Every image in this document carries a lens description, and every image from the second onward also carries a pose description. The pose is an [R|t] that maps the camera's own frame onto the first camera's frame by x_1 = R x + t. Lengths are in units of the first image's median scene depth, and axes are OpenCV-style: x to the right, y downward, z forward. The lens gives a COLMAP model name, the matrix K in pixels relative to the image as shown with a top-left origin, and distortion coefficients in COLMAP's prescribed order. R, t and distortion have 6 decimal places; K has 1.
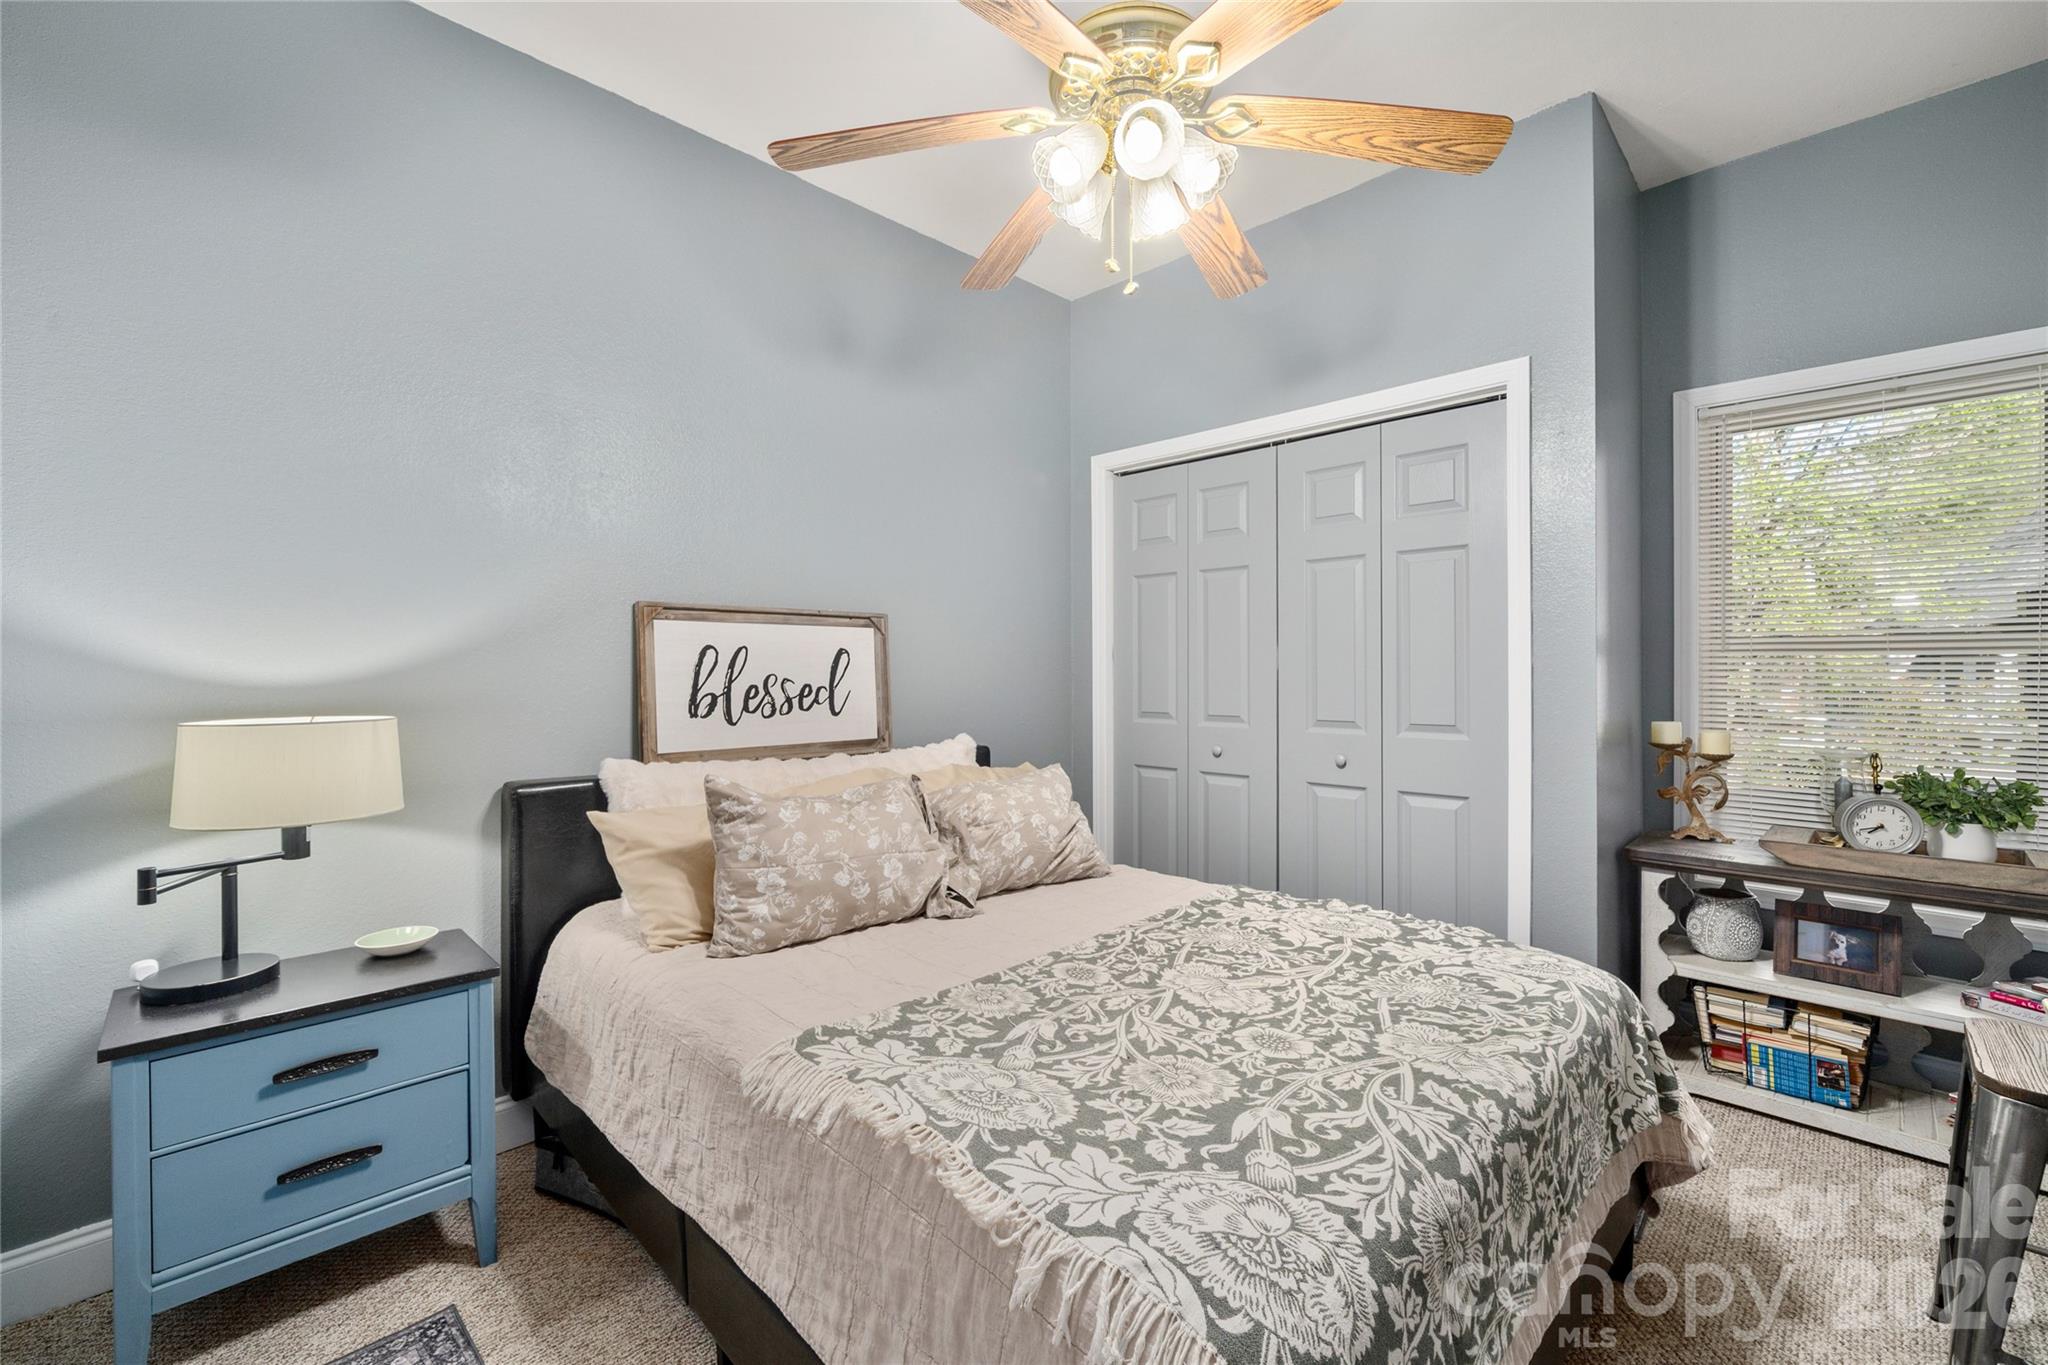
lens RADIAL K [[804.1, 0, 1038.4], [0, 804.1, 668.1], [0, 0, 1]] dist [0.001667, 0.000151]
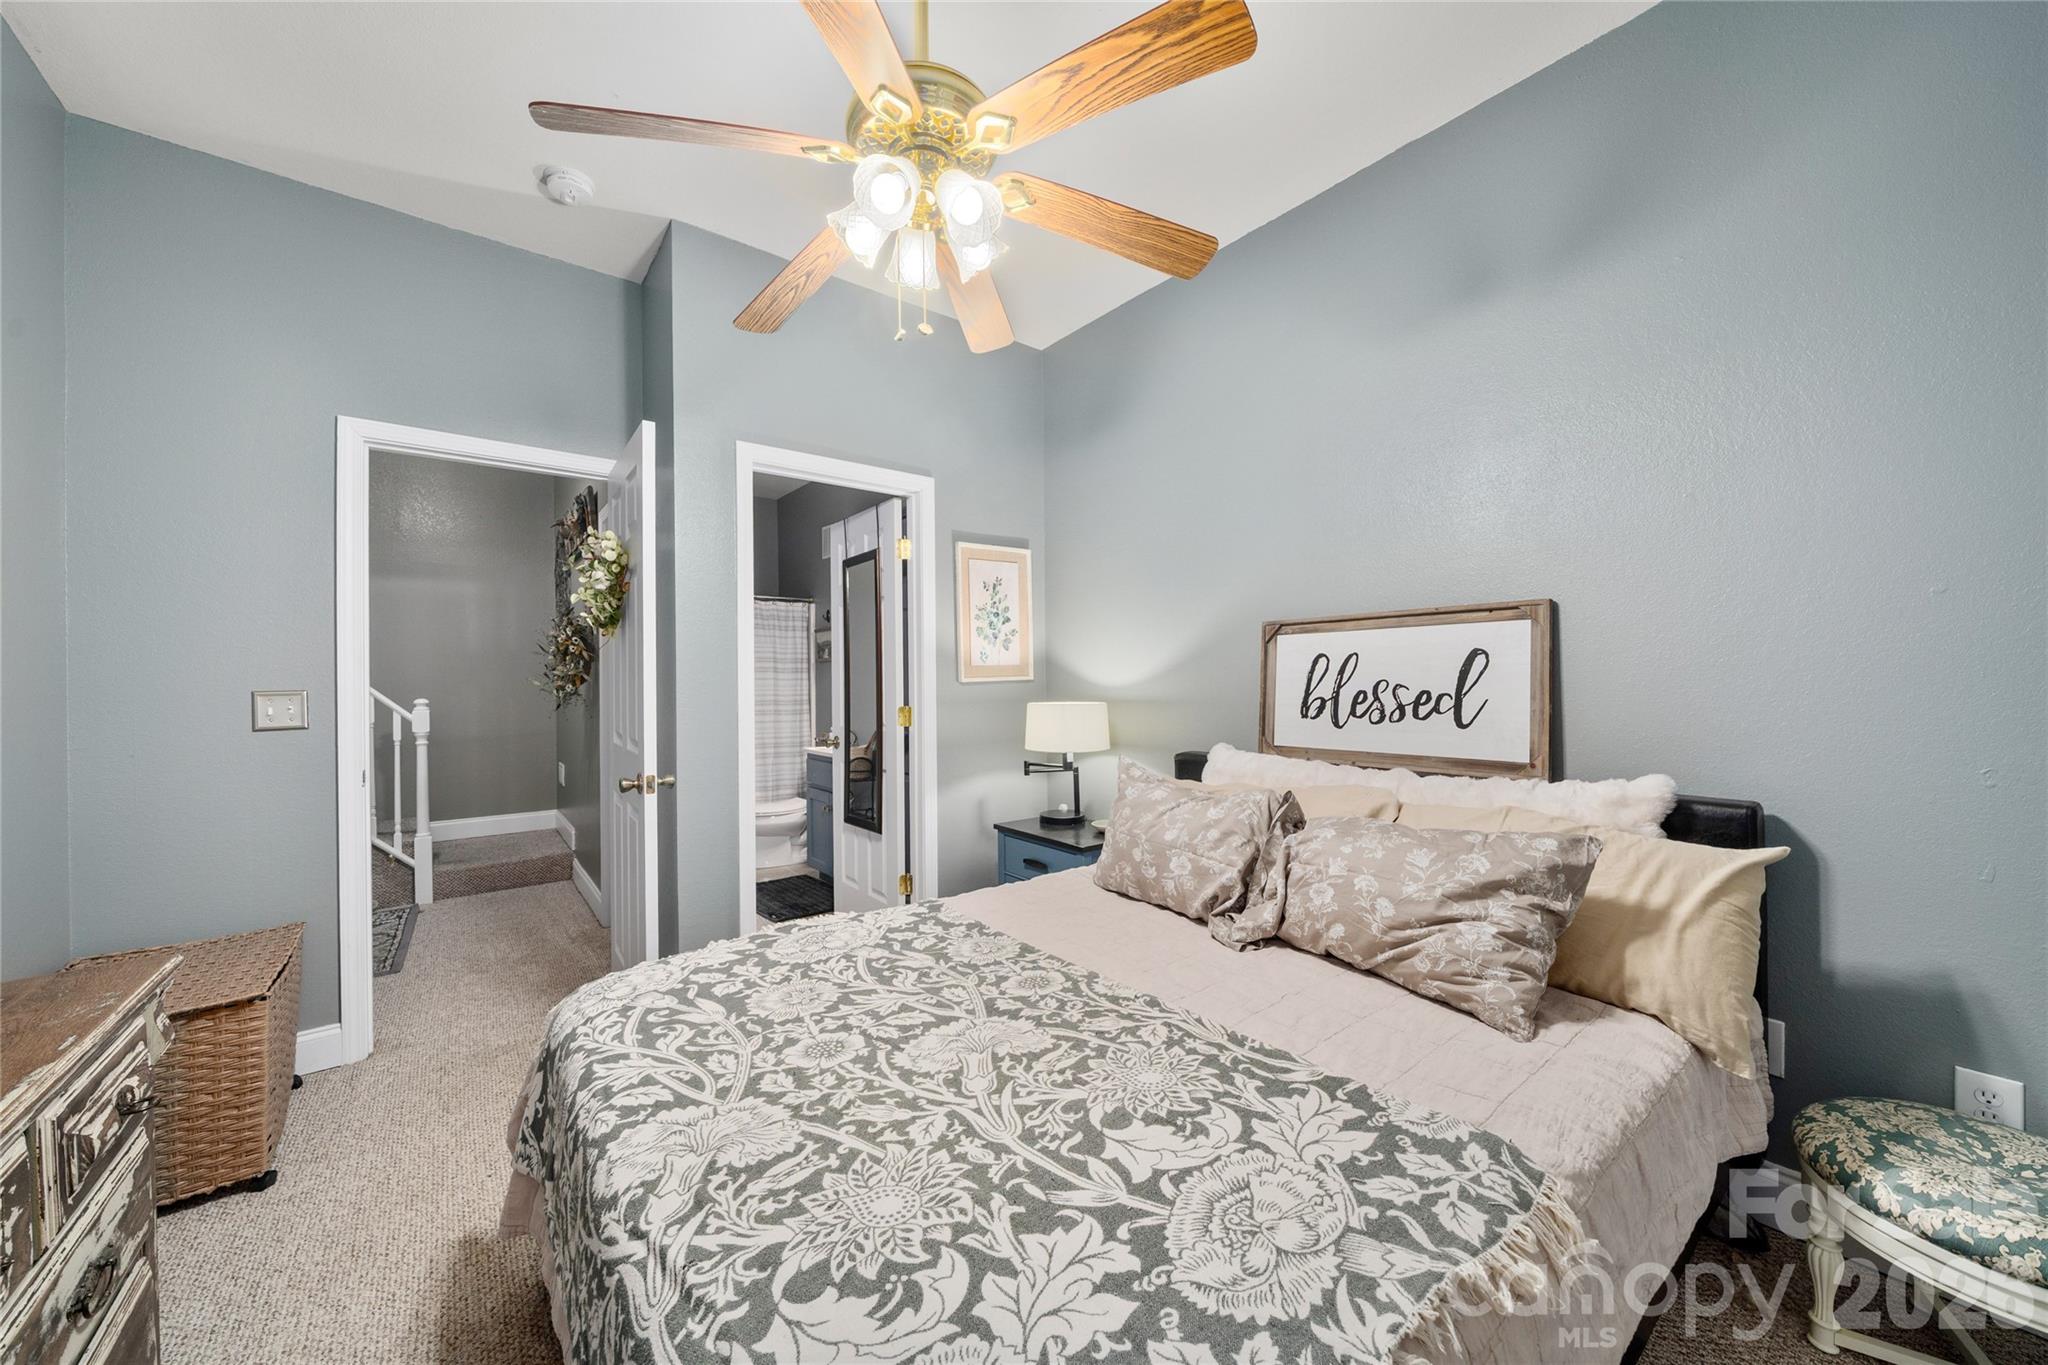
lens RADIAL K [[712.2, 0, 1035.5], [0, 712.2, 672.8], [0, 0, 1]] dist [-0.006472, -0.000306]
pose [[-0.075145, -0.008403, -0.997137, 0.788241], [0.012850, 0.999873, -0.009394, 0.002415], [0.997090, -0.013519, -0.075028, 0.903810]]
